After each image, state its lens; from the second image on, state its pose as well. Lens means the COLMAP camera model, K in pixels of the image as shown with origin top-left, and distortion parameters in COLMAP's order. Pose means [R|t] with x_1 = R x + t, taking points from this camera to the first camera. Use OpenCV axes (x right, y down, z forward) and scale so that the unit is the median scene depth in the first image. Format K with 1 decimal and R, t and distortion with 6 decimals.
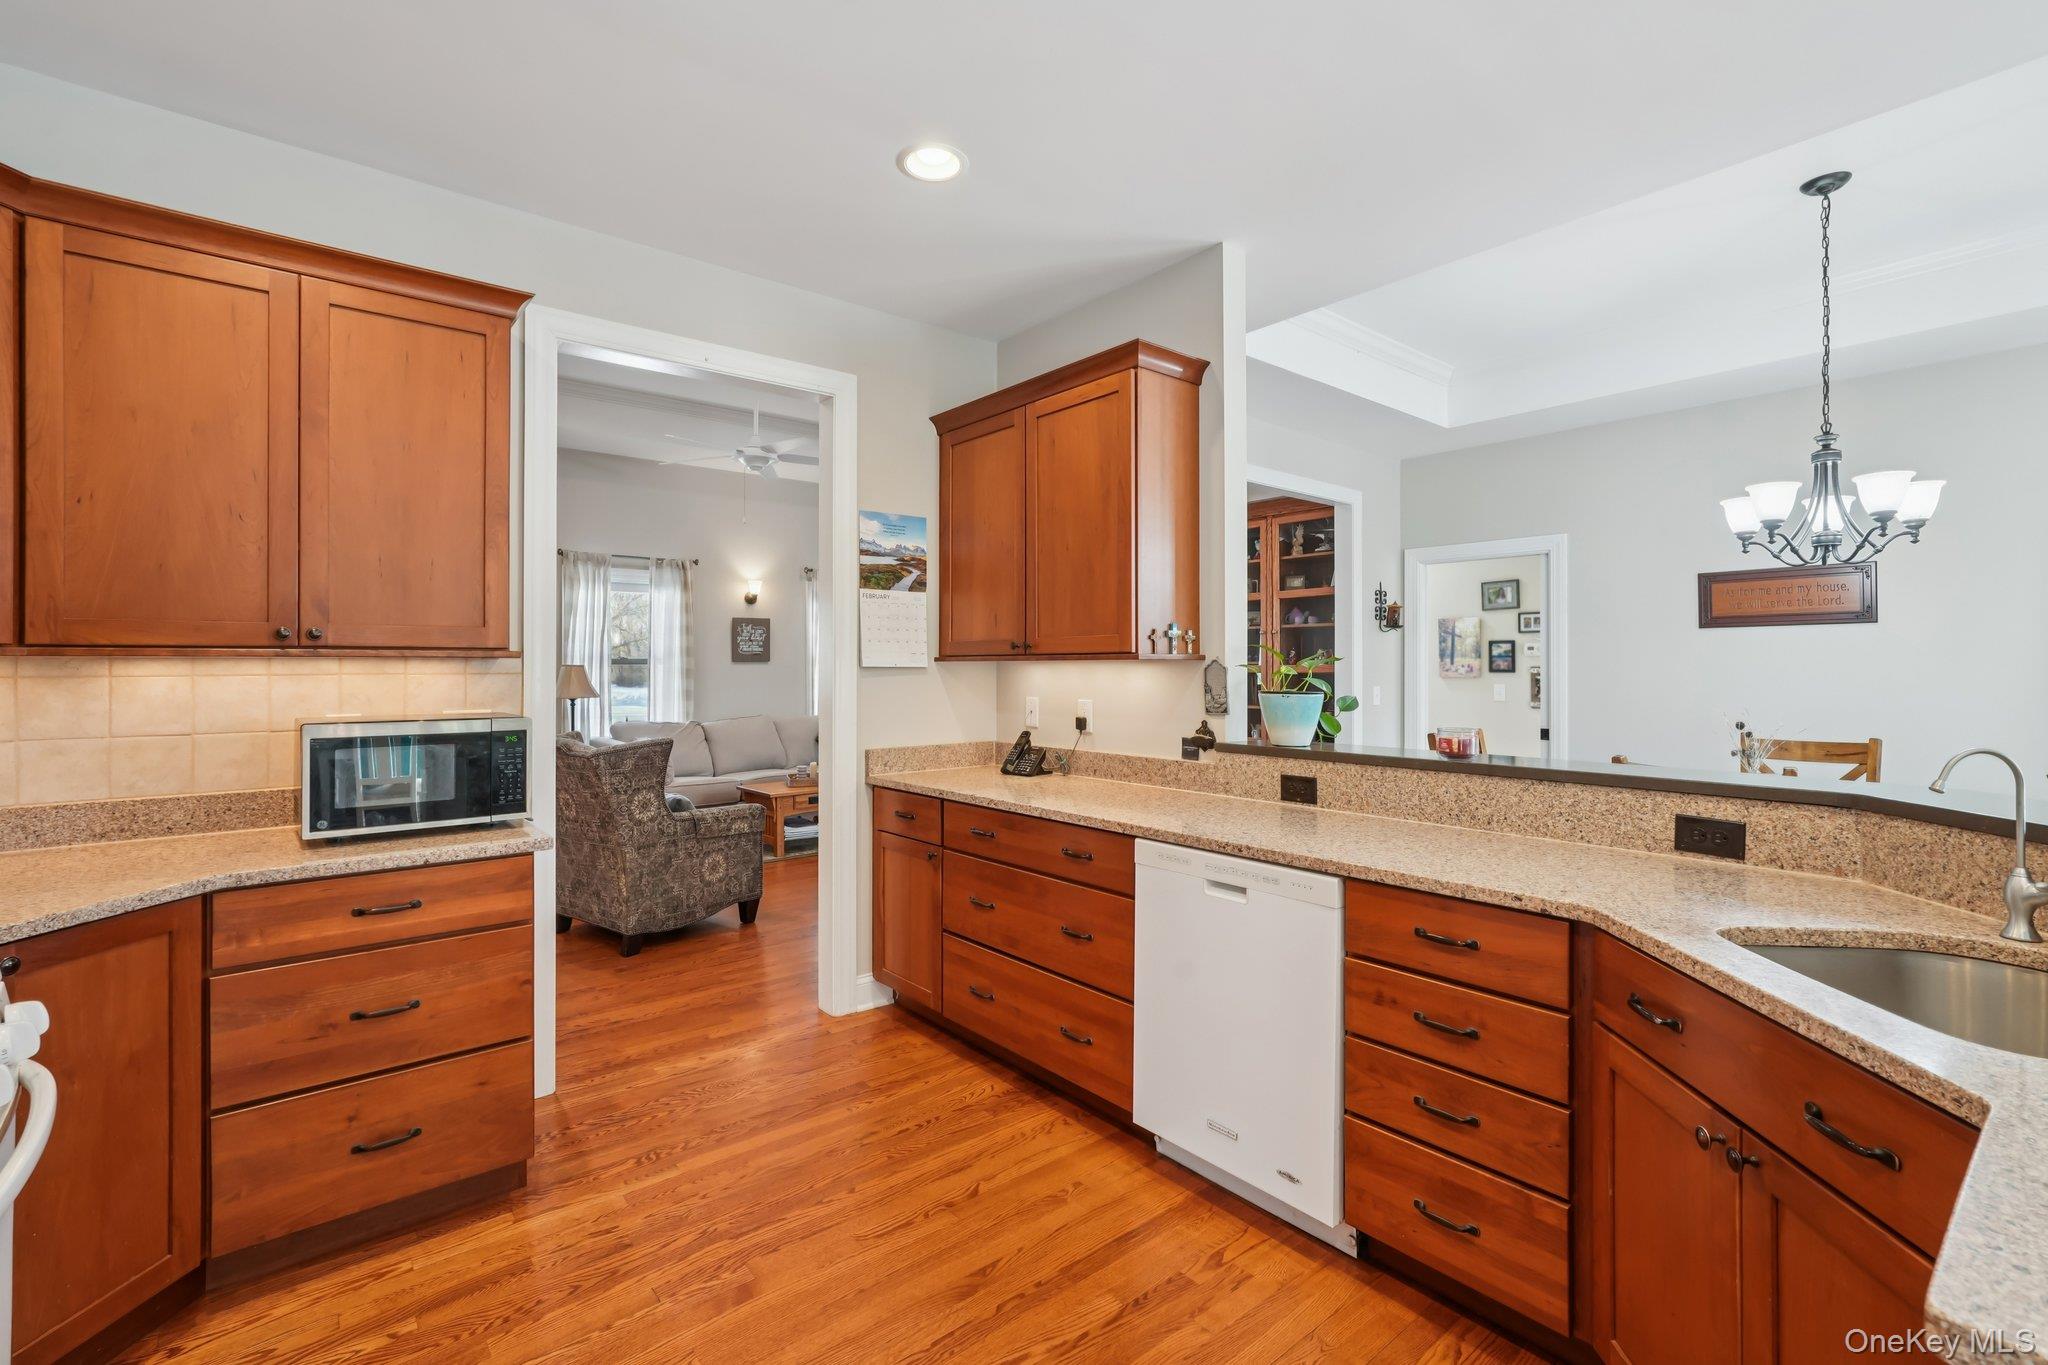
lens RADIAL K [[929.3, 0, 1025.0], [0, 929.3, 658.4], [0, 0, 1]] dist [-0.000302, 0.001917]
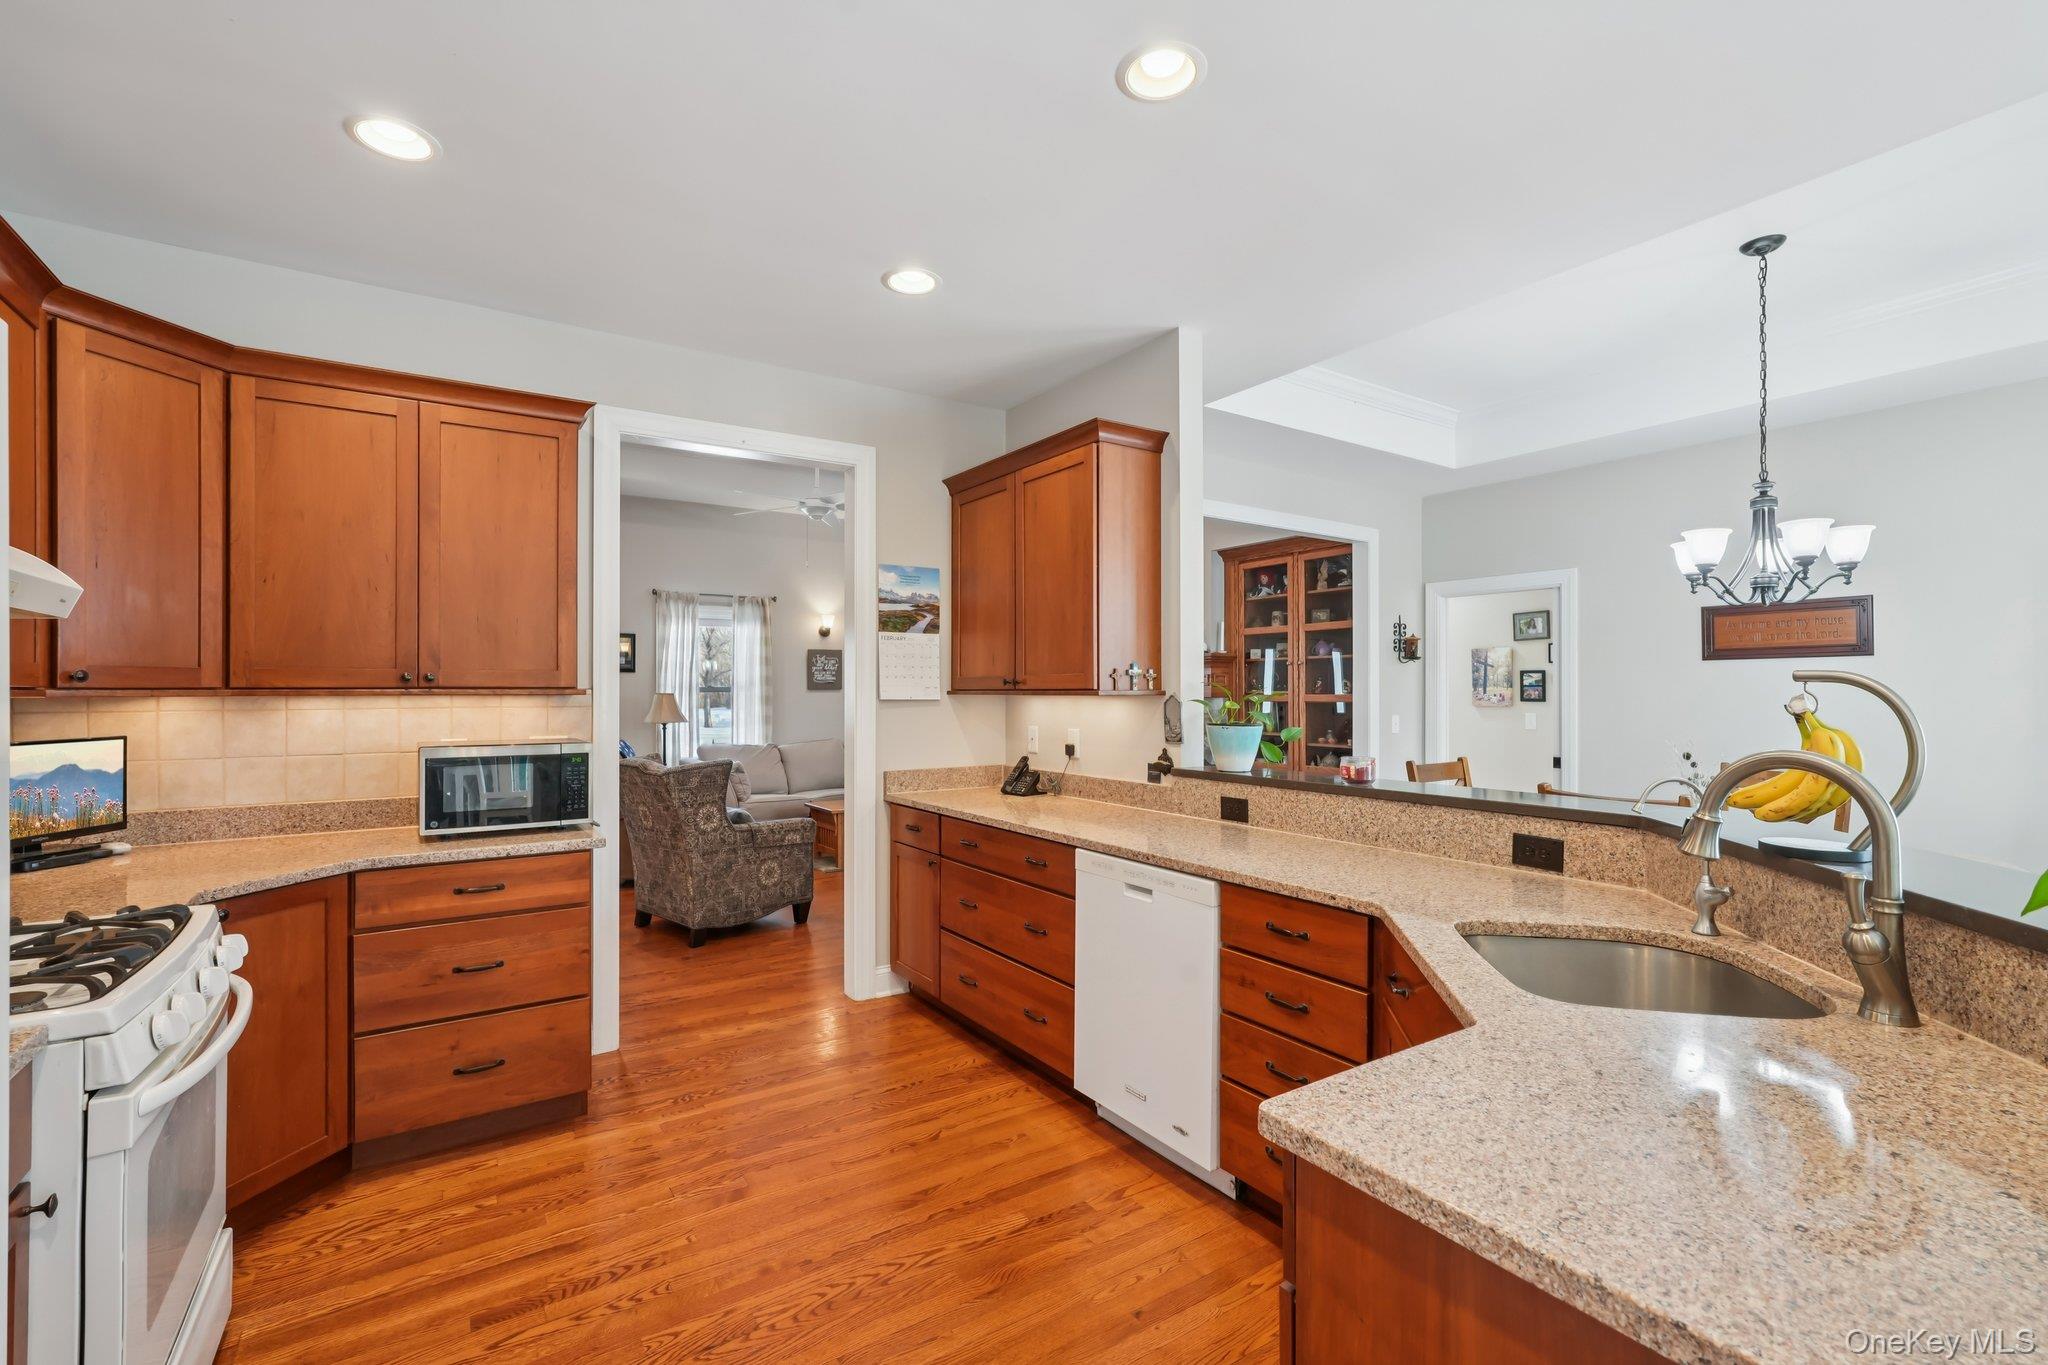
lens RADIAL K [[920.6, 0, 1024.0], [0, 920.6, 682.5], [0, 0, 1]] dist [-0.000588, 0.000166]
pose [[0.994587, -0.000476, -0.103906, 0.154258], [0.000505, 1.000000, 0.000258, -0.015405], [0.103905, -0.000309, 0.994587, -0.151531]]
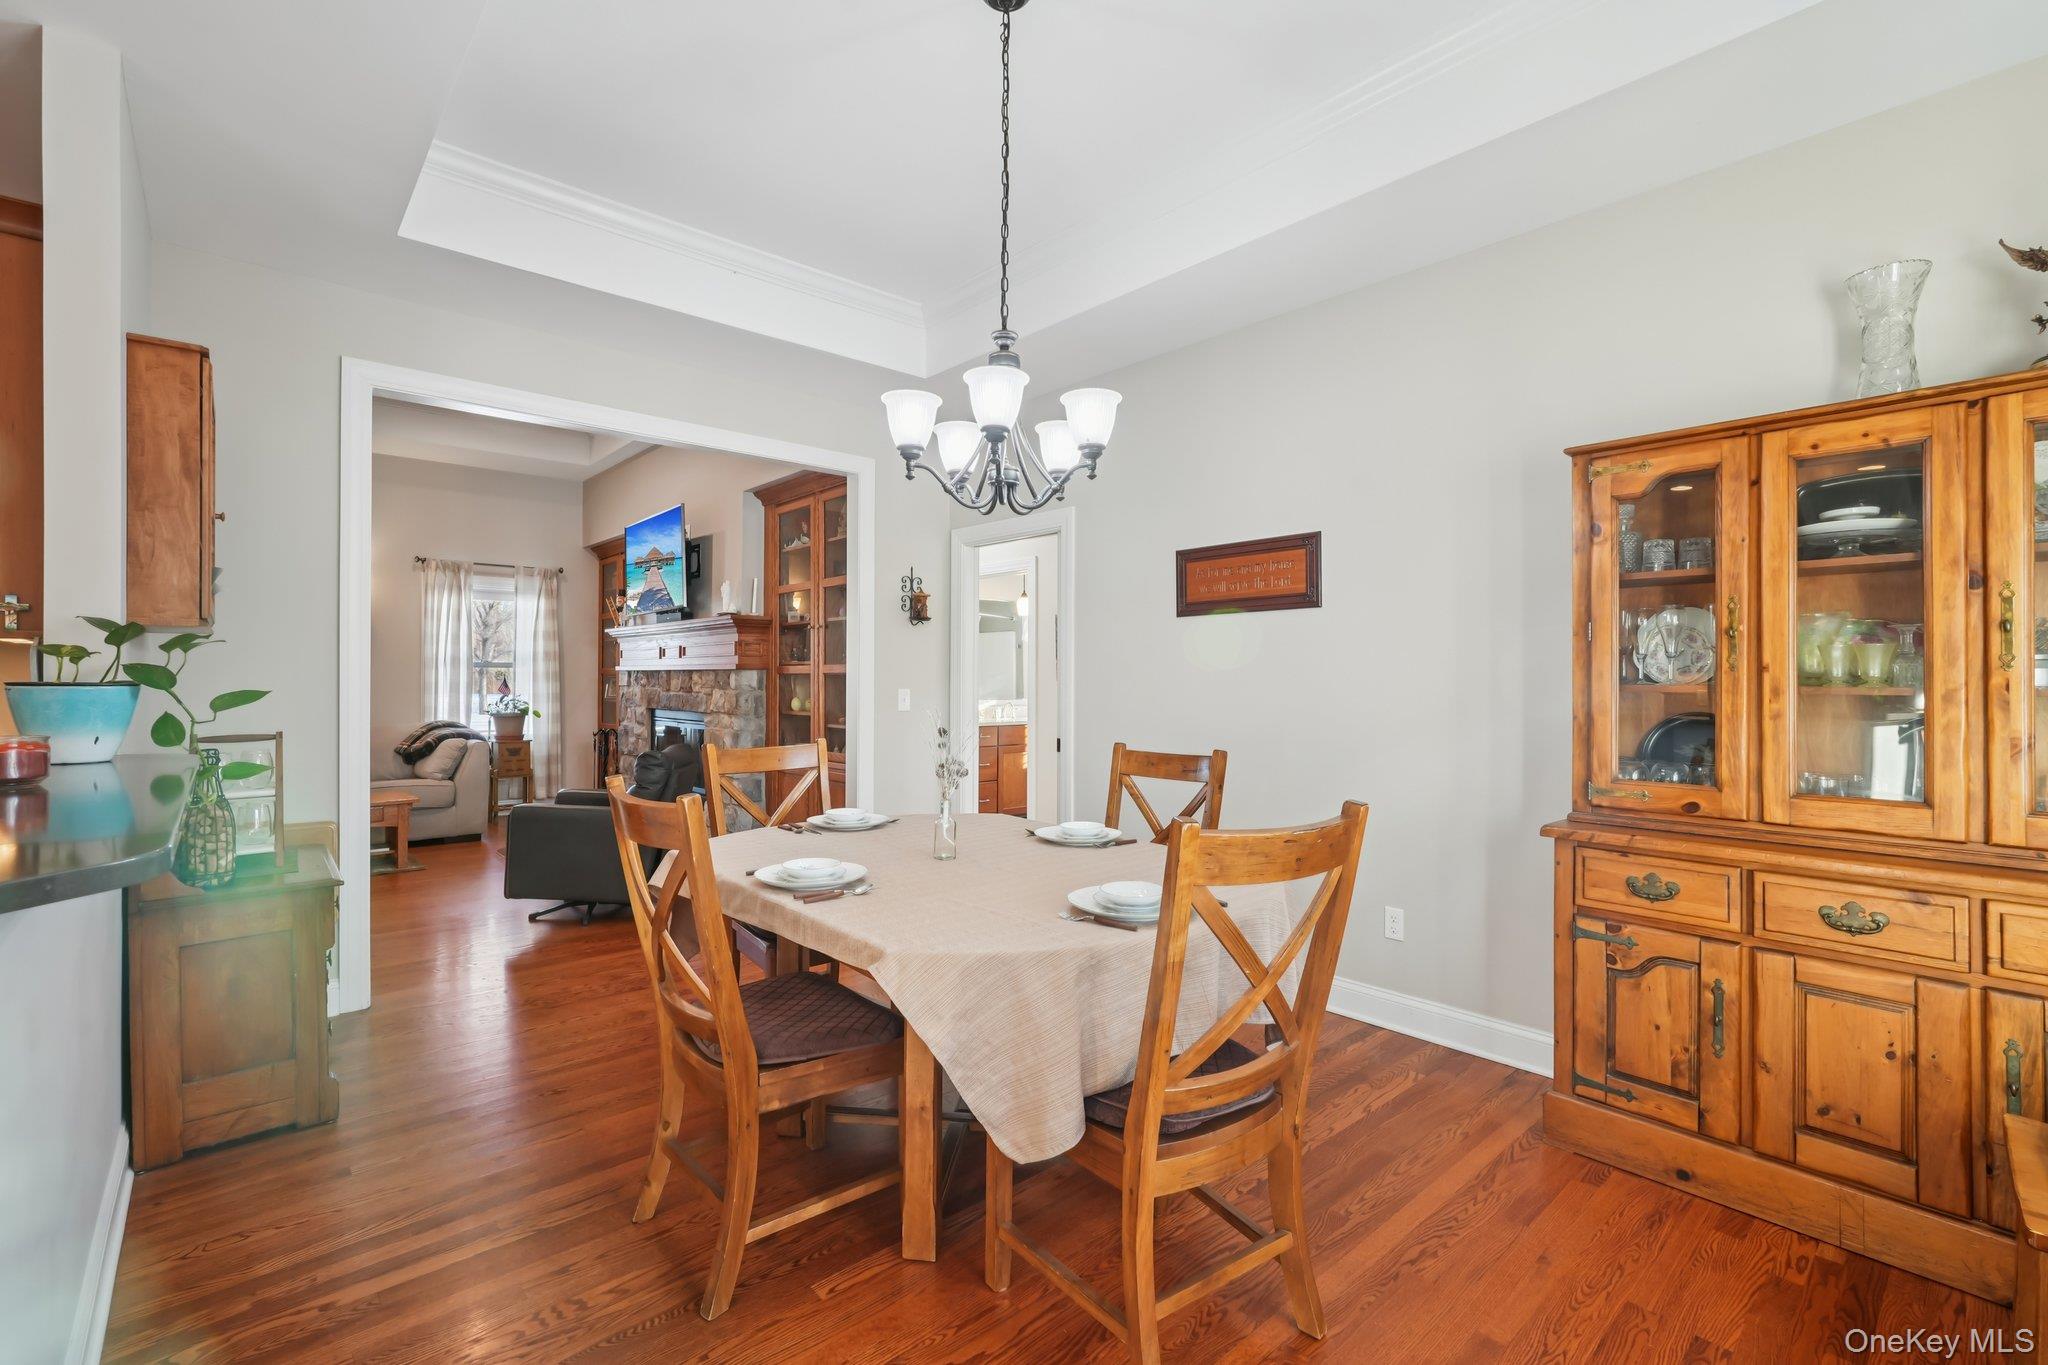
lens RADIAL K [[920.6, 0, 1024.0], [0, 920.6, 682.5], [0, 0, 1]] dist [-0.000588, 0.000166]
pose [[0.999419, 0.000863, 0.034077, 0.993554], [-0.001298, 0.999918, 0.012736, 0.028017], [-0.034063, -0.012773, 0.999338, 0.325486]]
